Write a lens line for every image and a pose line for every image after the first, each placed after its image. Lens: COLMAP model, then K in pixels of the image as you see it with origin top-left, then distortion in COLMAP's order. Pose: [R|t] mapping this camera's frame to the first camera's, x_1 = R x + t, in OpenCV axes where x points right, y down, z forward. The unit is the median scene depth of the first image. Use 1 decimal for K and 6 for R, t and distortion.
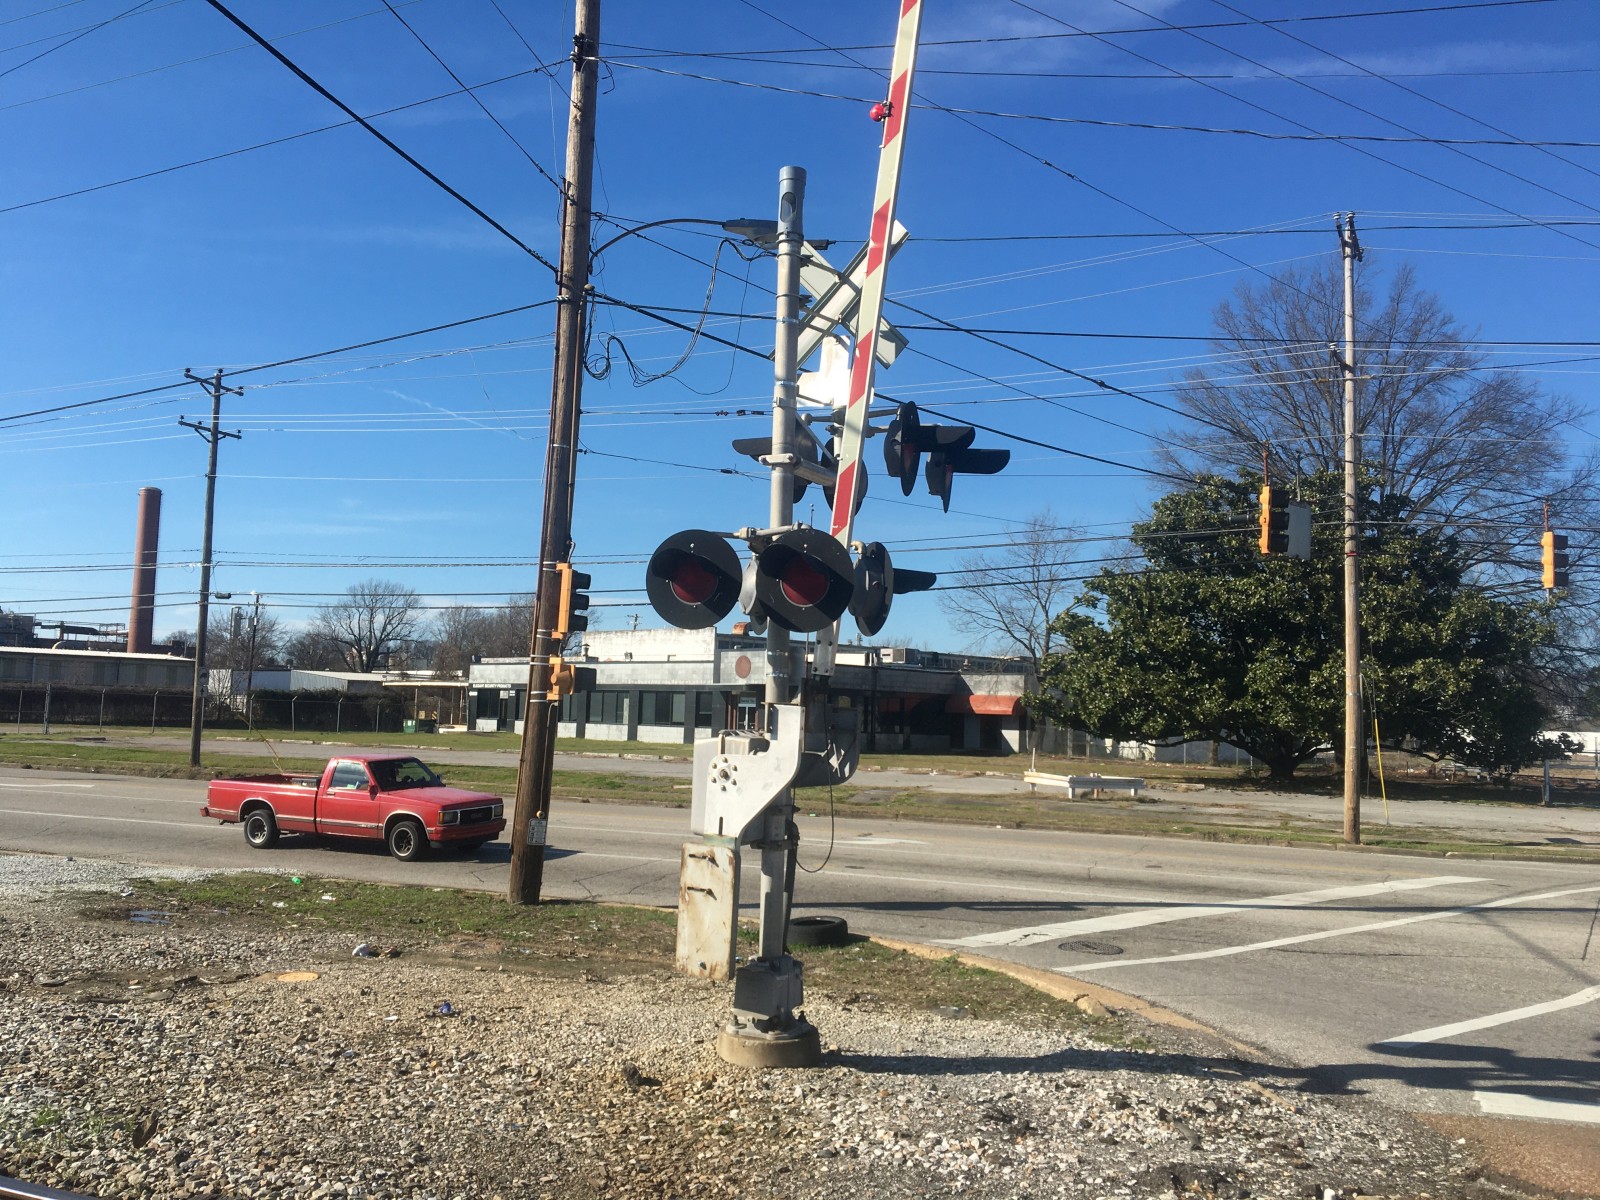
lens RADIAL K [[1331.3, 0, 807.9], [0, 1331.3, 598.7], [0, 0, 1]] dist [0.058762, -0.094316]
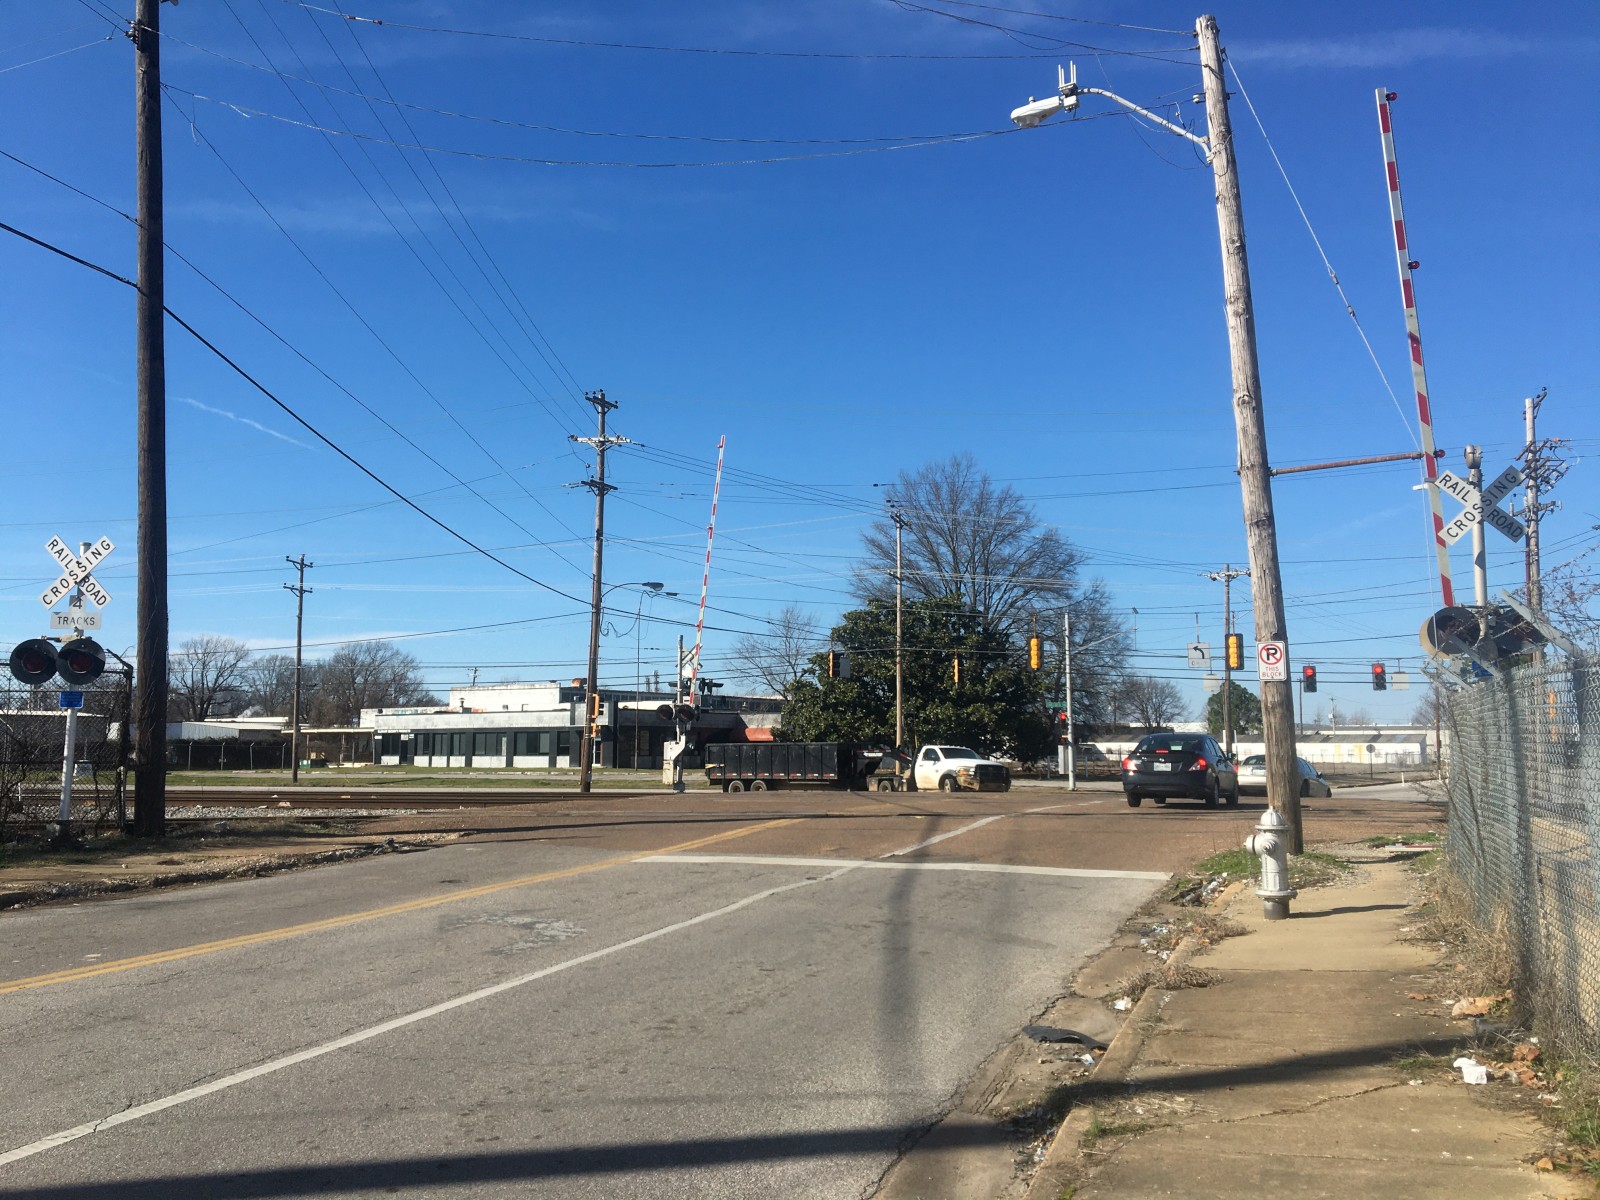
lens RADIAL K [[1331.3, 0, 800.3], [0, 1331.3, 601.7], [0, 0, 1]] dist [0.058762, -0.094316]
pose [[0.988790, -0.012165, 0.148817, -0.052093], [0.015394, 0.999670, -0.020567, -0.053668], [-0.148518, 0.022627, 0.988651, -0.689403]]
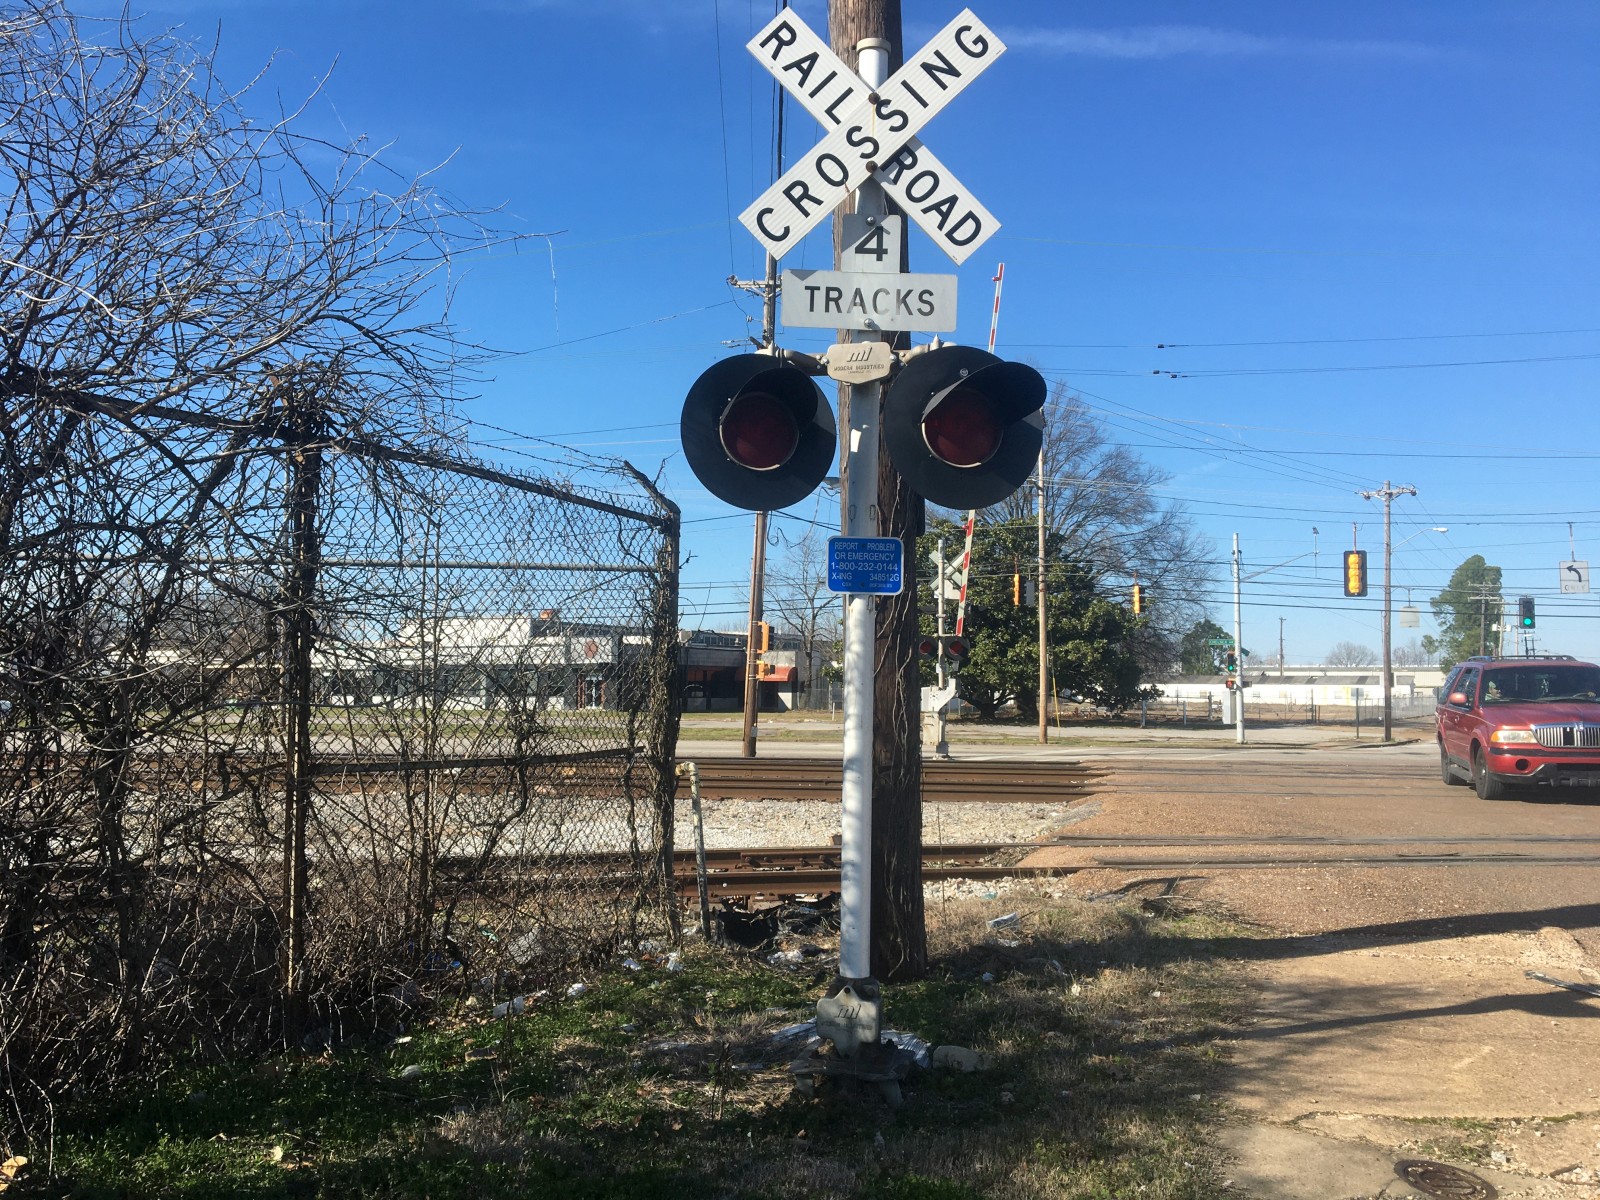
lens RADIAL K [[1331.3, 0, 774.0], [0, 1331.3, 604.4], [0, 0, 1]] dist [0.058762, -0.094316]
pose [[0.975668, -0.010630, 0.218996, -0.211724], [0.004614, 0.999598, 0.027963, -0.038912], [-0.219205, -0.026272, 0.975325, -0.421957]]
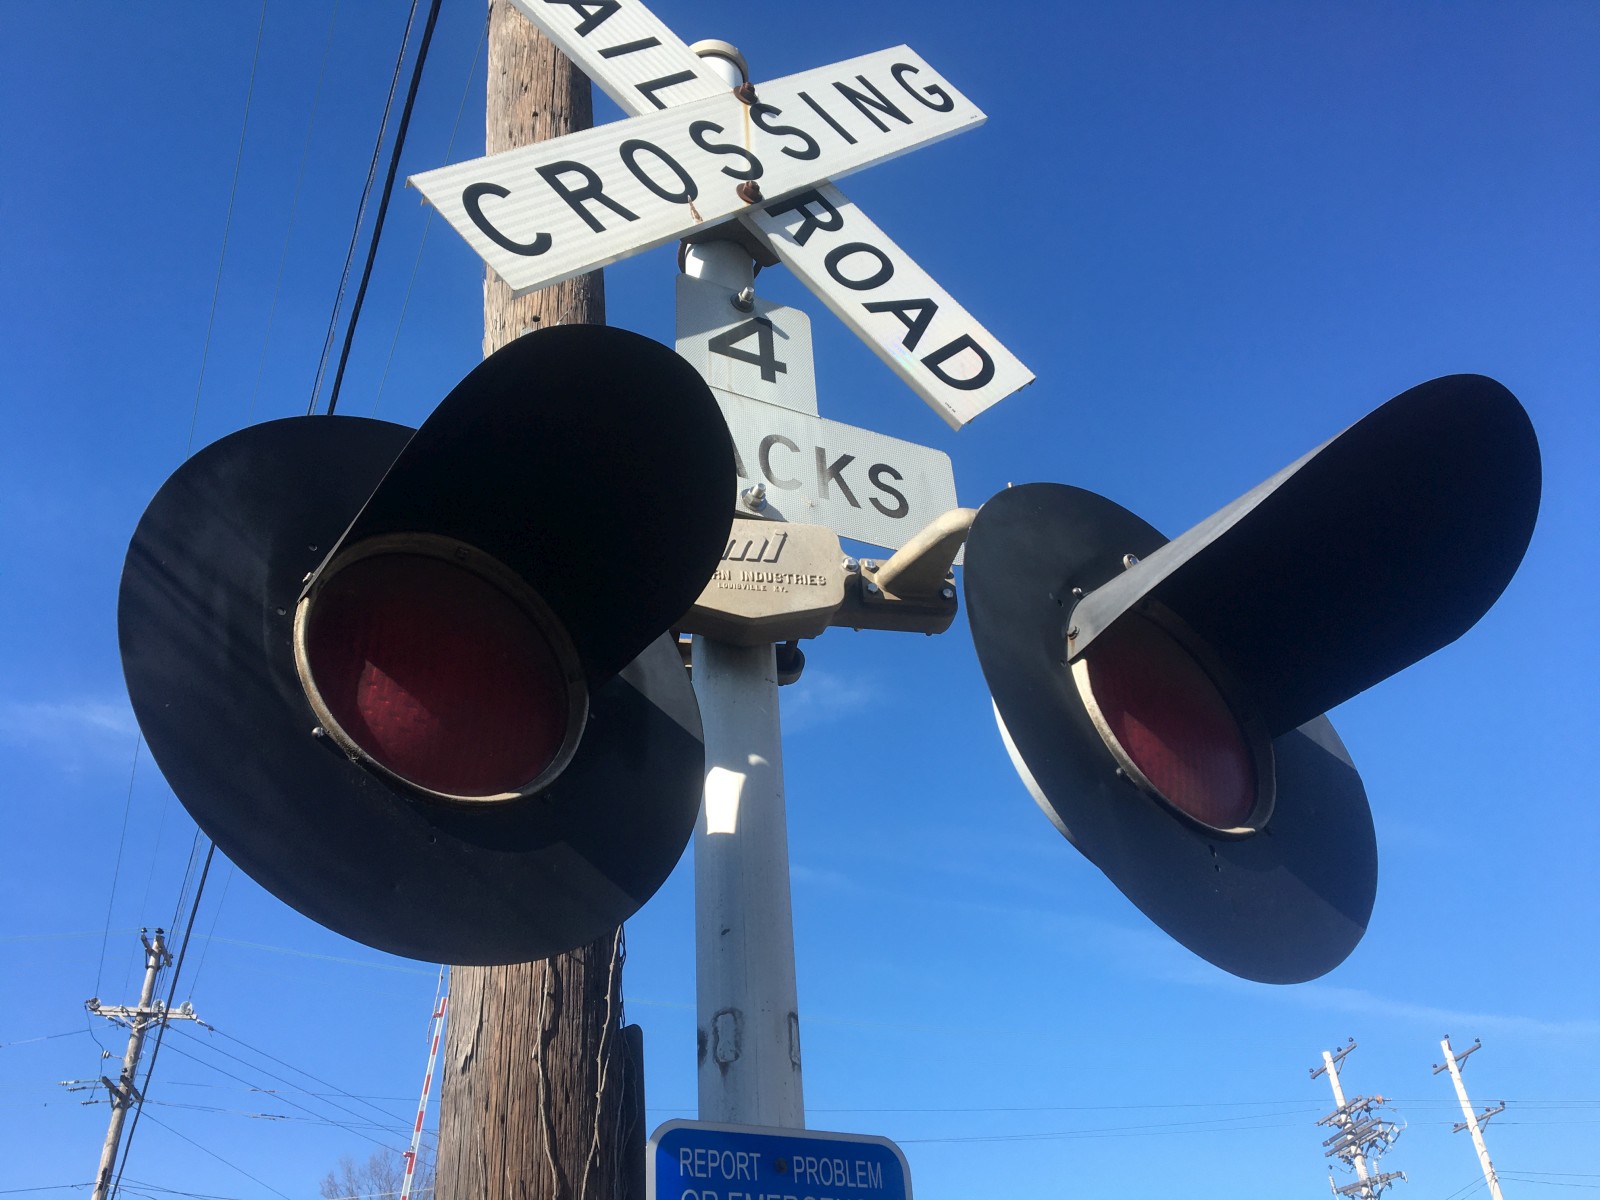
lens RADIAL K [[1331.3, 0, 782.8], [0, 1331.3, 613.5], [0, 0, 1]] dist [0.058762, -0.094316]
pose [[0.792328, 0.278171, 0.542989, -0.199413], [0.041265, 0.863534, -0.502599, -0.036441], [-0.608698, 0.420630, 0.672724, -0.341438]]
